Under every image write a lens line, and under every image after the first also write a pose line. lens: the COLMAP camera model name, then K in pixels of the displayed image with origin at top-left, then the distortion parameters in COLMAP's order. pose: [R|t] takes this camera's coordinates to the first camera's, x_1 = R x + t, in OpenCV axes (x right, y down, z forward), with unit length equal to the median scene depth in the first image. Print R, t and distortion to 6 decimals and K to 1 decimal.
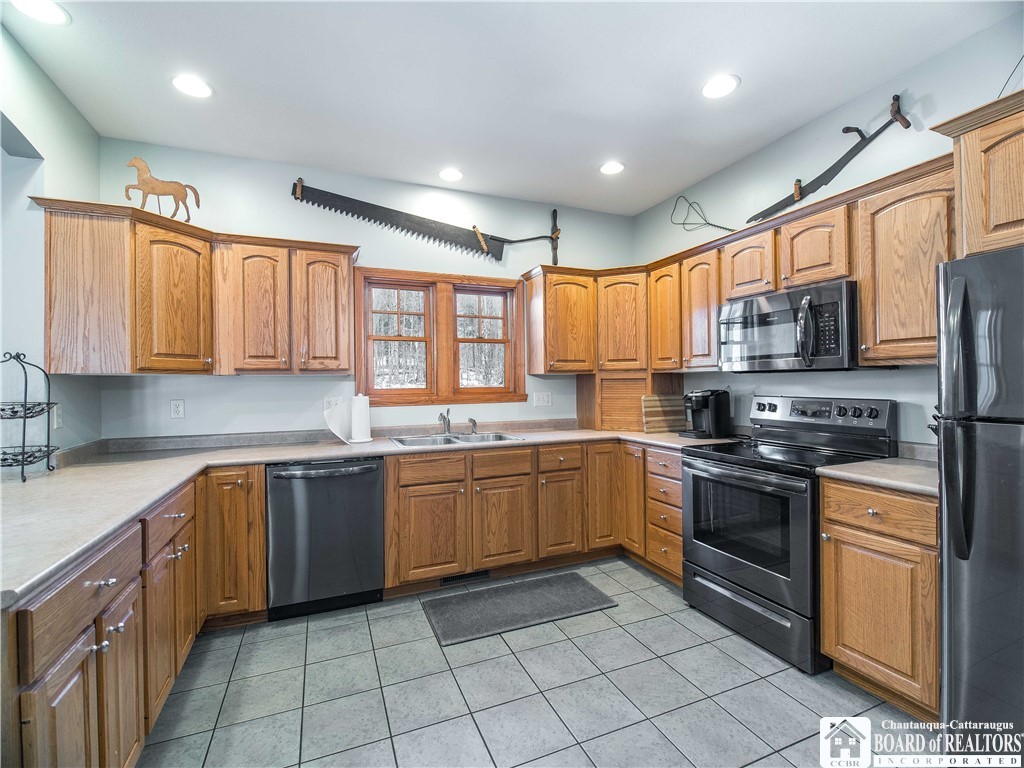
lens RADIAL K [[459.2, 0, 515.1], [0, 459.2, 382.6], [0, 0, 1]] dist [0.010472, -0.013176]
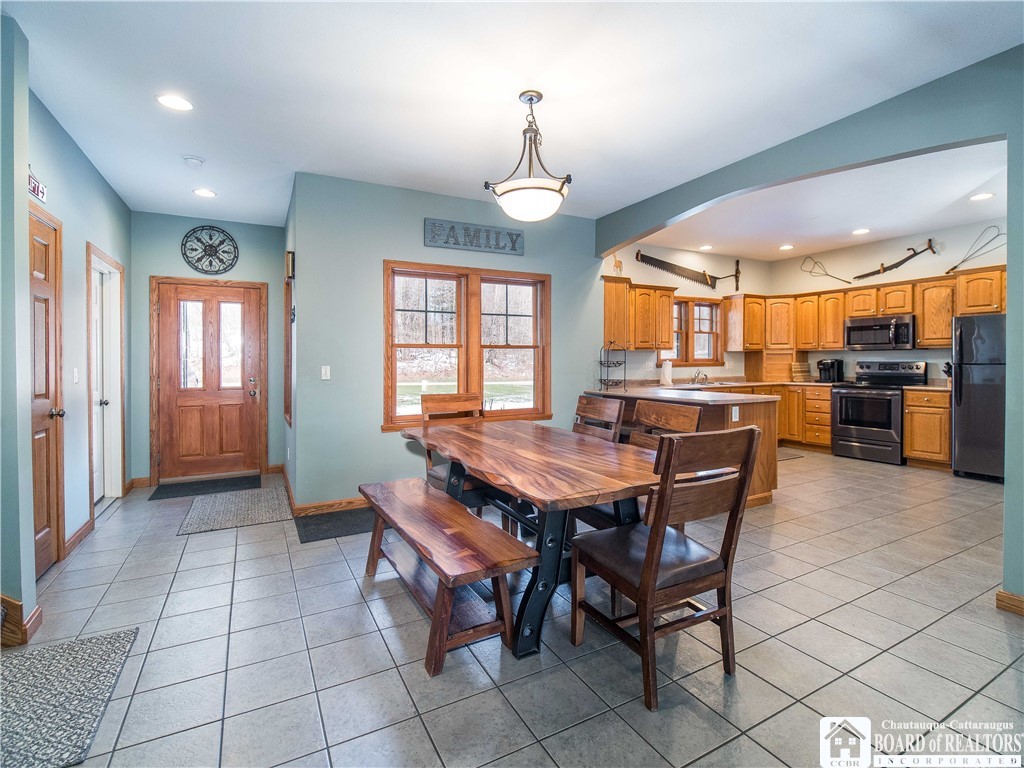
lens RADIAL K [[485.7, 0, 516.6], [0, 485.7, 371.3], [0, 0, 1]] dist [0.002795, -0.009579]
pose [[0.995470, 0.000777, 0.095077, -1.234710], [-0.002531, 0.999829, 0.018326, 0.035301], [-0.095047, -0.018484, 0.995301, -1.058182]]
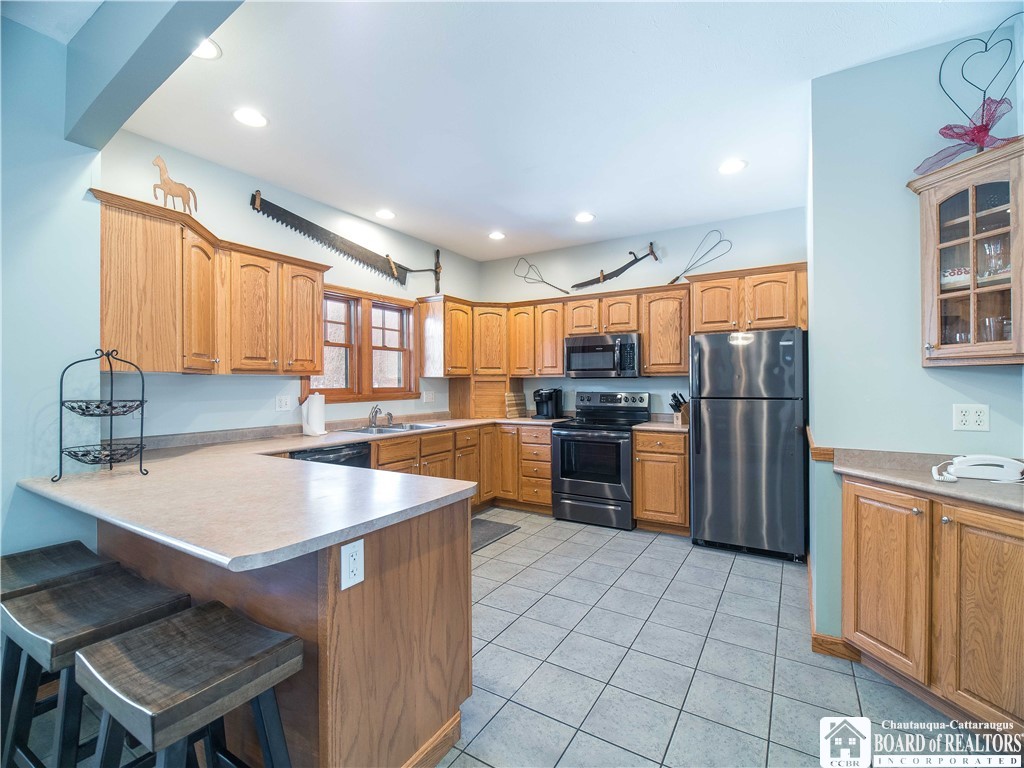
lens RADIAL K [[459.2, 0, 515.1], [0, 459.2, 382.6], [0, 0, 1]] dist [0.010472, -0.013176]
pose [[0.810664, 0.006442, 0.585477, -0.633541], [-0.002287, 0.999967, -0.007835, 0.008128], [-0.585508, 0.005013, 0.810651, -0.221505]]
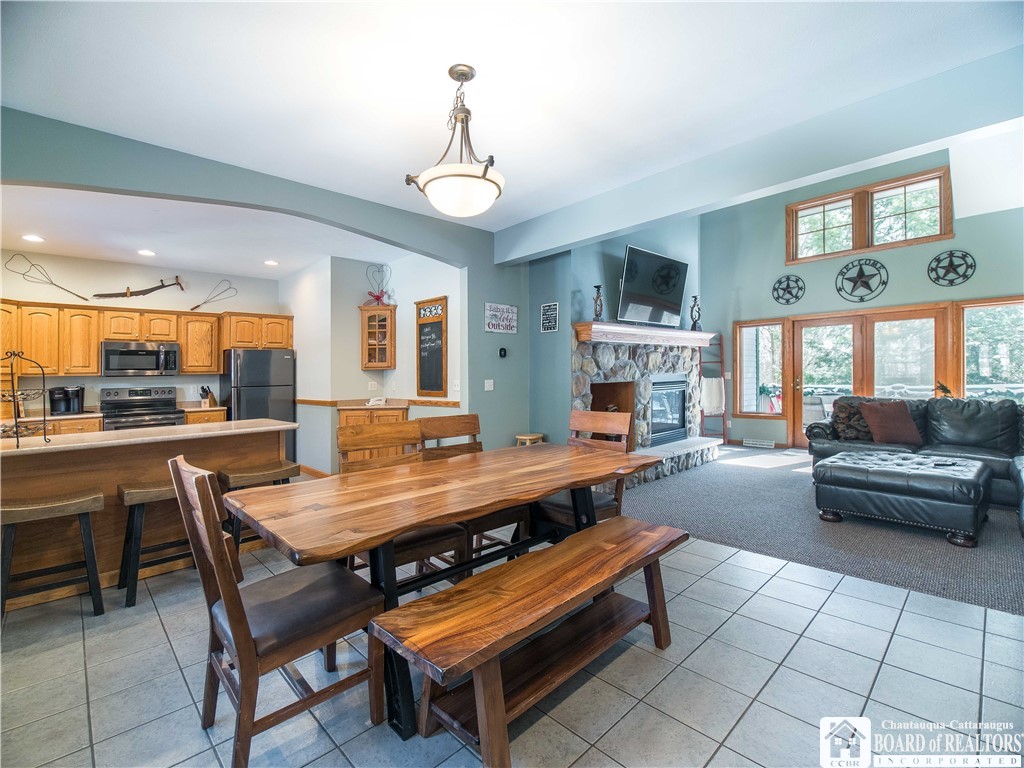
lens RADIAL K [[462.8, 0, 514.5], [0, 462.8, 389.2], [0, 0, 1]] dist [0.008651, -0.013900]
pose [[-0.352153, -0.013093, 0.935851, -1.870391], [0.027119, 0.999340, 0.024186, 0.030836], [-0.935549, 0.033897, -0.351565, 0.074285]]
